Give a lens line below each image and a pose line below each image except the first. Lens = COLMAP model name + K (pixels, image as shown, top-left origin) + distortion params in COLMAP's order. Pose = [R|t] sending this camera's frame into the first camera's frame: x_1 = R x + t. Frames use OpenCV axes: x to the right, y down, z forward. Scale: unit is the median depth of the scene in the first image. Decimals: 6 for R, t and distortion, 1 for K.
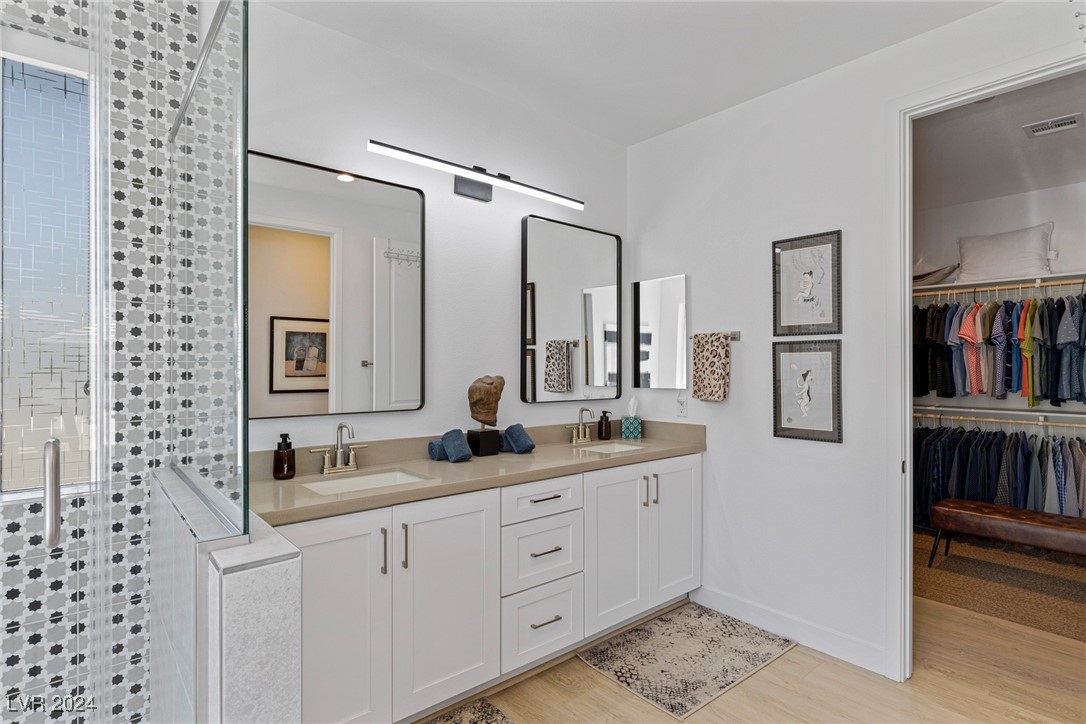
lens RADIAL K [[556.8, 0, 548.4], [0, 556.8, 363.9], [0, 0, 1]] dist [0.001019, -0.000142]
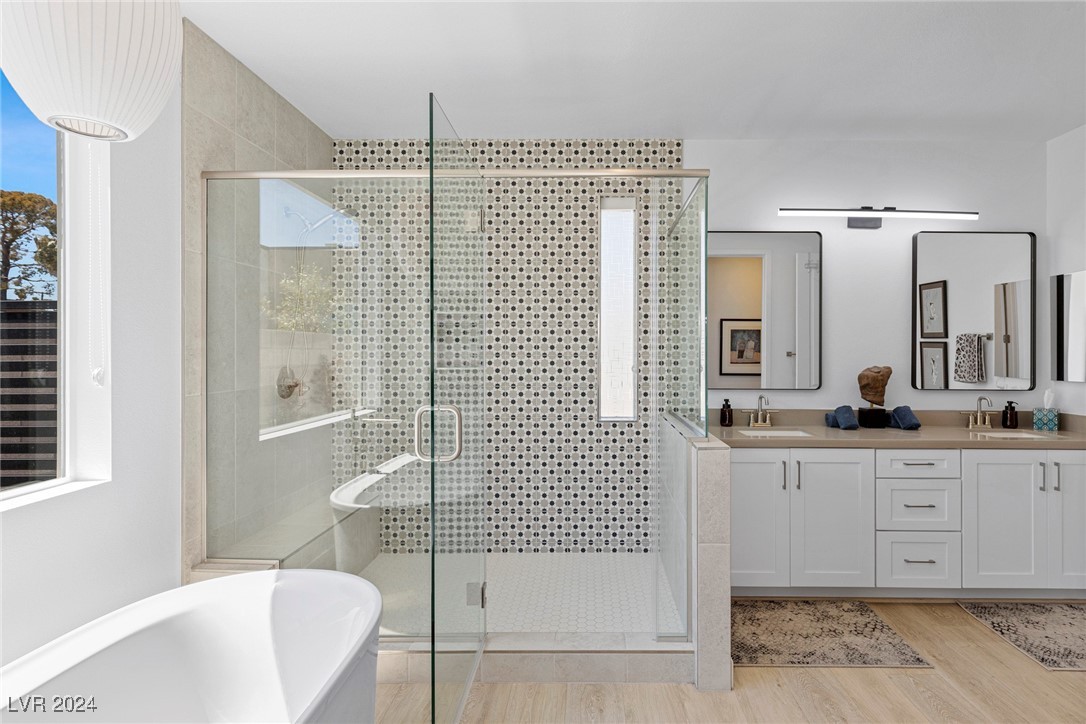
lens RADIAL K [[669.1, 0, 544.0], [0, 669.1, 344.3], [0, 0, 1]] dist [0.002726, 0.001349]
pose [[0.747205, -0.000214, -0.664594, 0.355161], [-0.000682, 0.999999, -0.001090, -0.027562], [0.664594, 0.001267, 0.747204, -0.679814]]
